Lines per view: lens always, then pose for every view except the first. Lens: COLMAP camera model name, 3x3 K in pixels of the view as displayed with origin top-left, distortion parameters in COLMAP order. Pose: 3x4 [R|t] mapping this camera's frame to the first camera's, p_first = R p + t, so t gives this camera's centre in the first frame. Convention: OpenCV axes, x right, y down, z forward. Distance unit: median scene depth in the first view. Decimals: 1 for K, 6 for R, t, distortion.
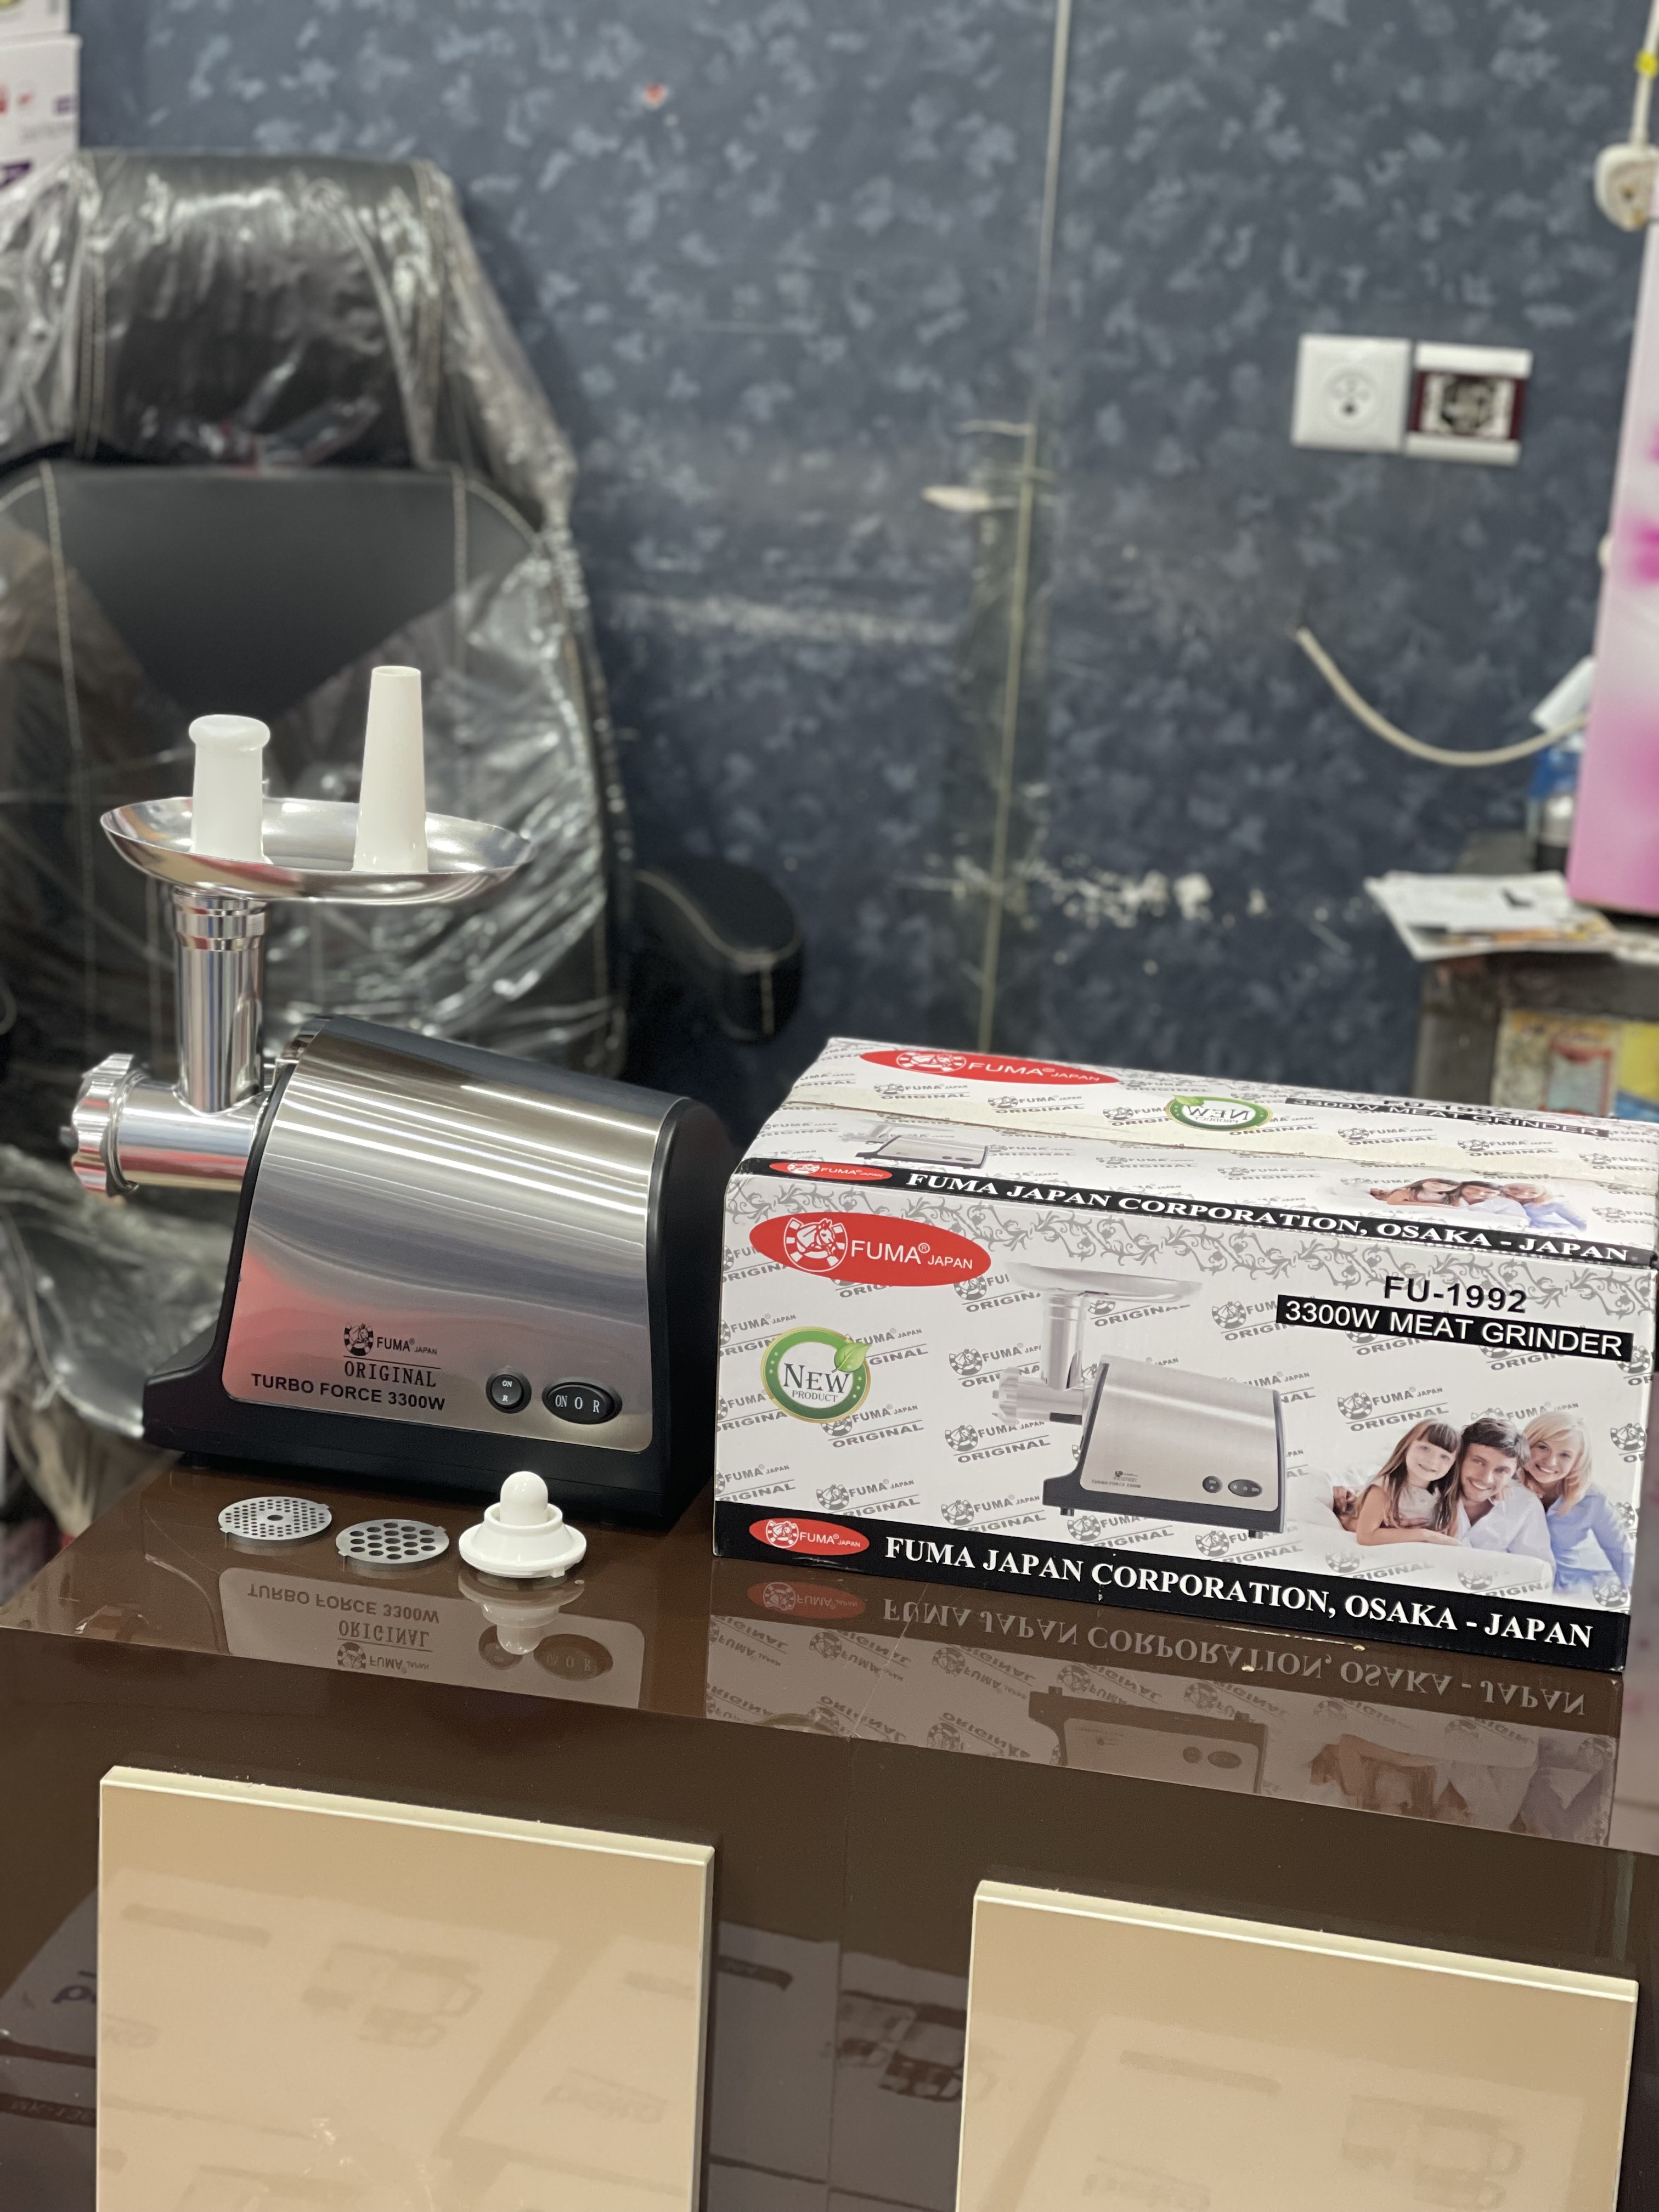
lens RADIAL K [[4167.1, 0, 768.1], [0, 4167.1, 1229.9], [0, 0, 1]] dist [0.258939, 0.000000]
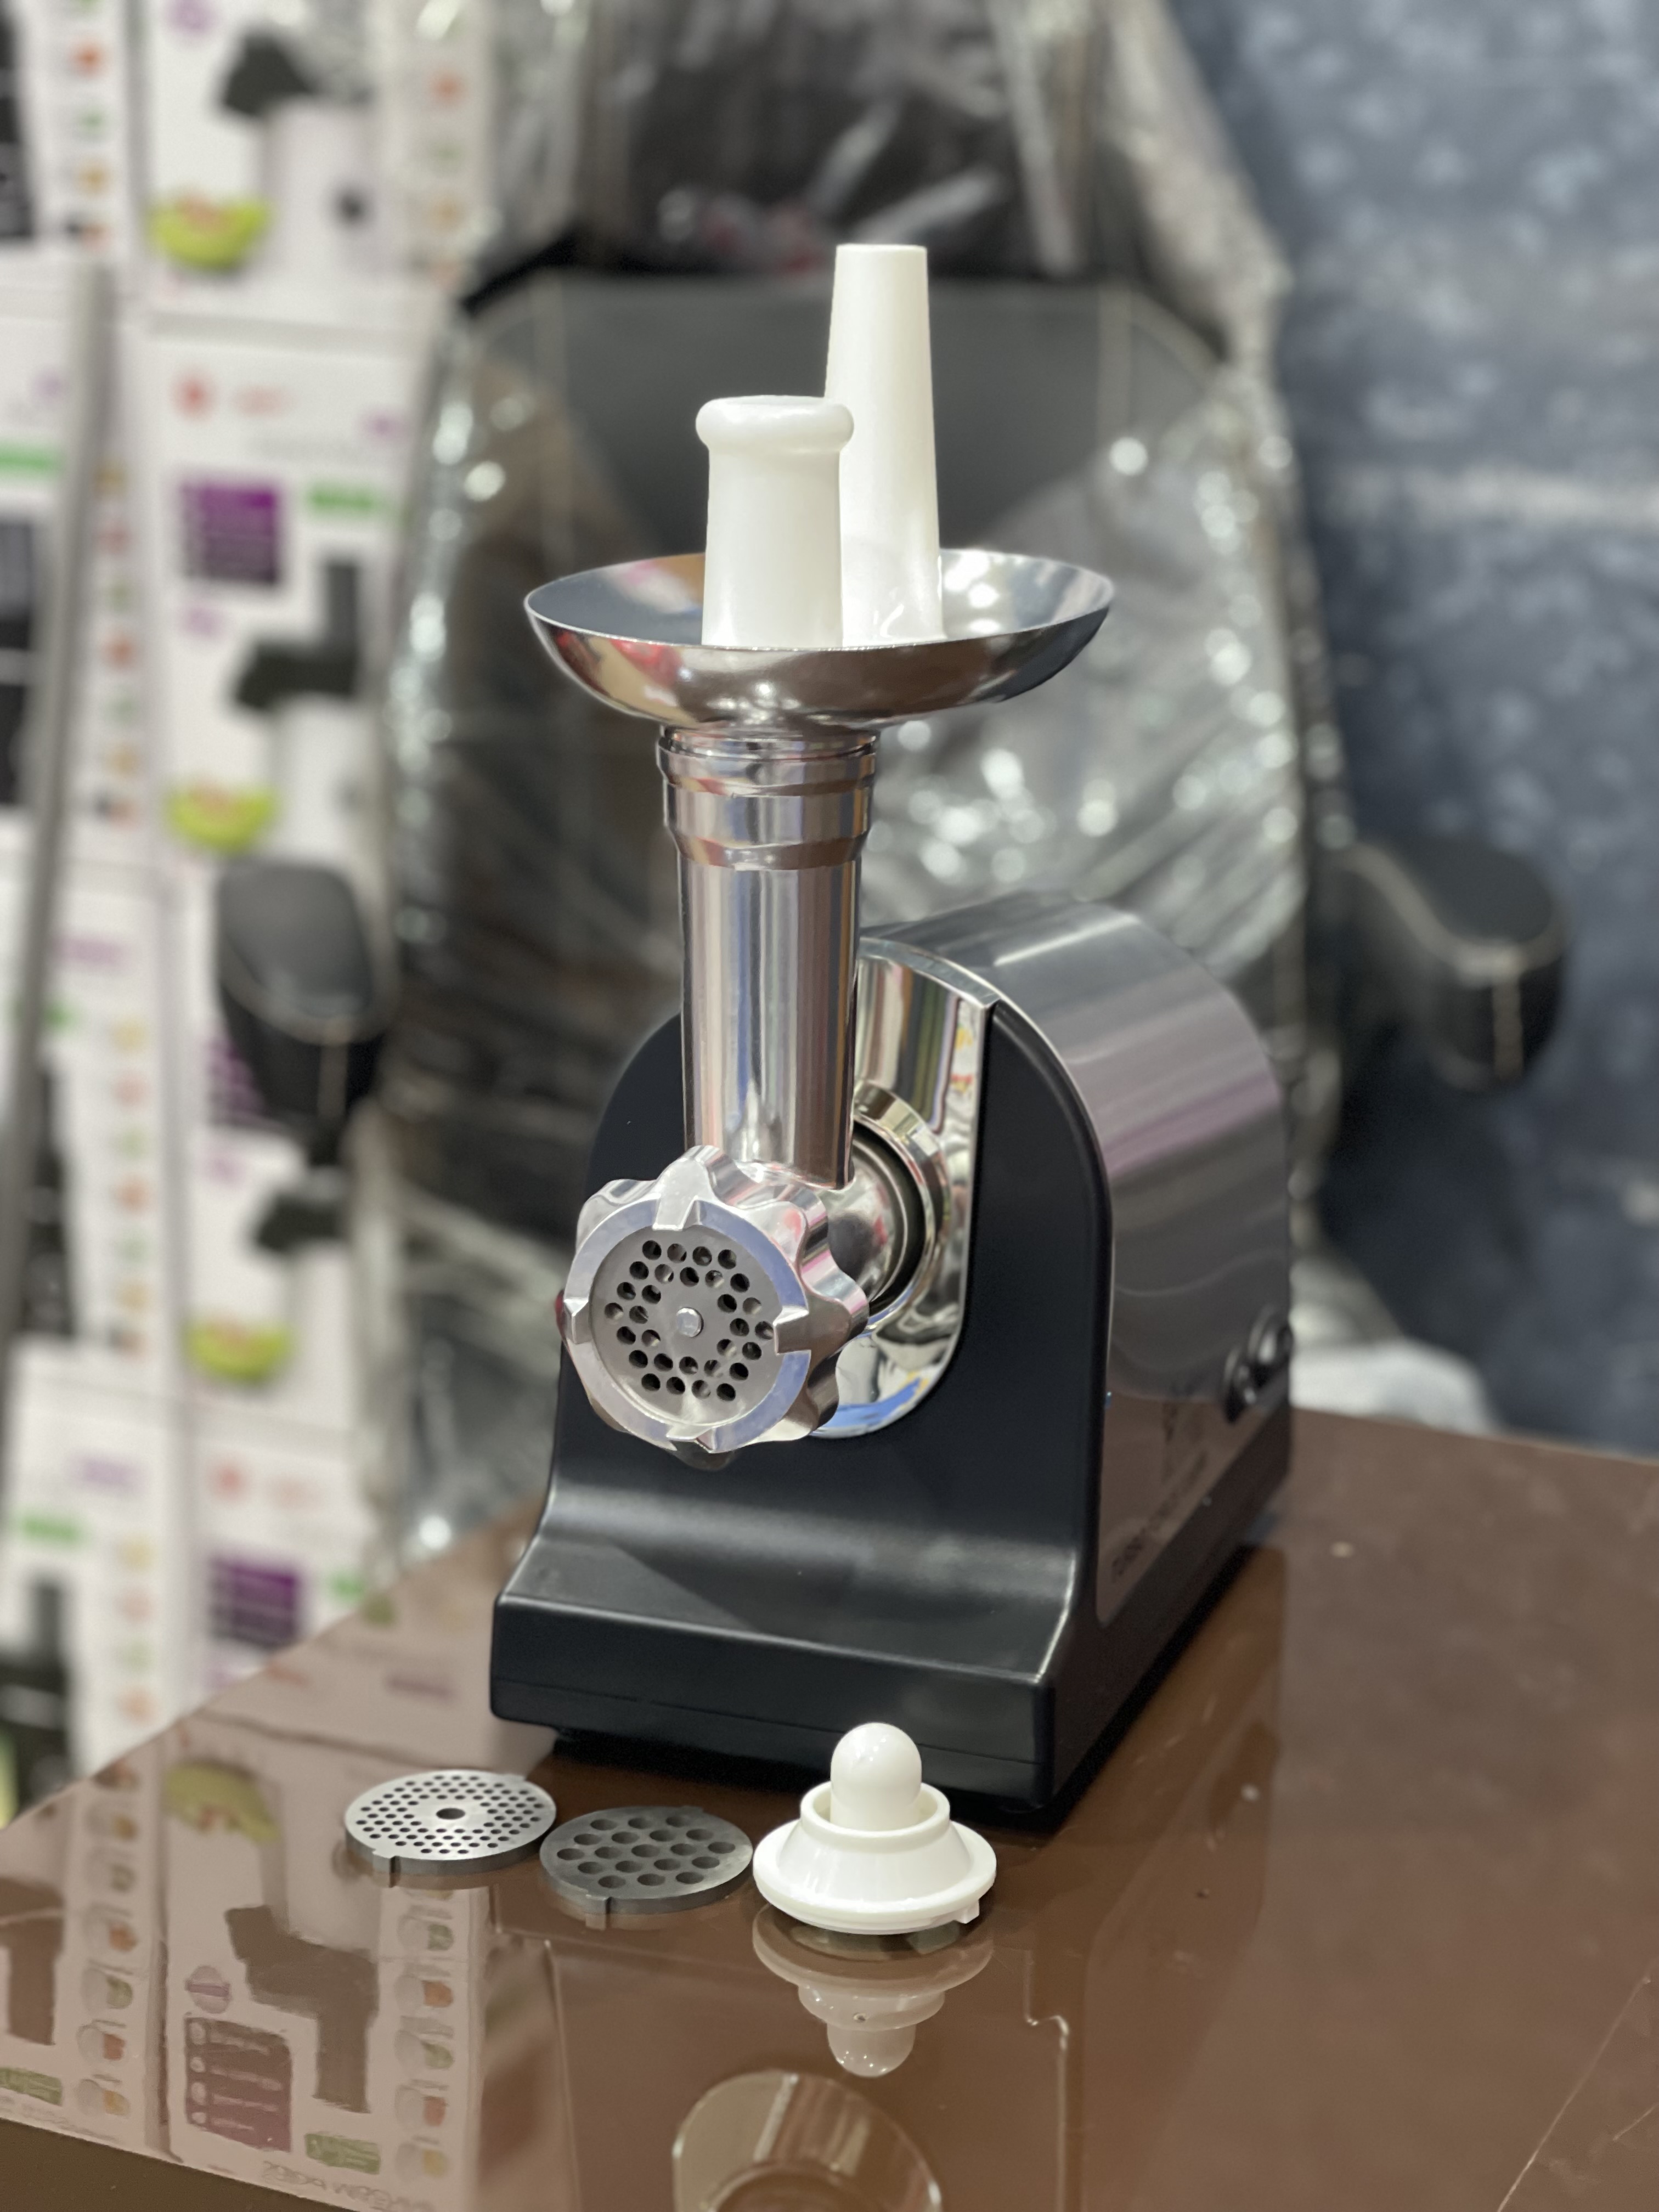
lens RADIAL K [[4167.1, 0, 829.3], [0, 4167.1, 1105.2], [0, 0, 1]] dist [0.258939, 0.000000]
pose [[0.980578, 0.022704, -0.194813, 0.020260], [-0.039174, 0.995935, -0.081110, 0.015421], [0.192179, 0.087167, 0.977481, 0.309396]]
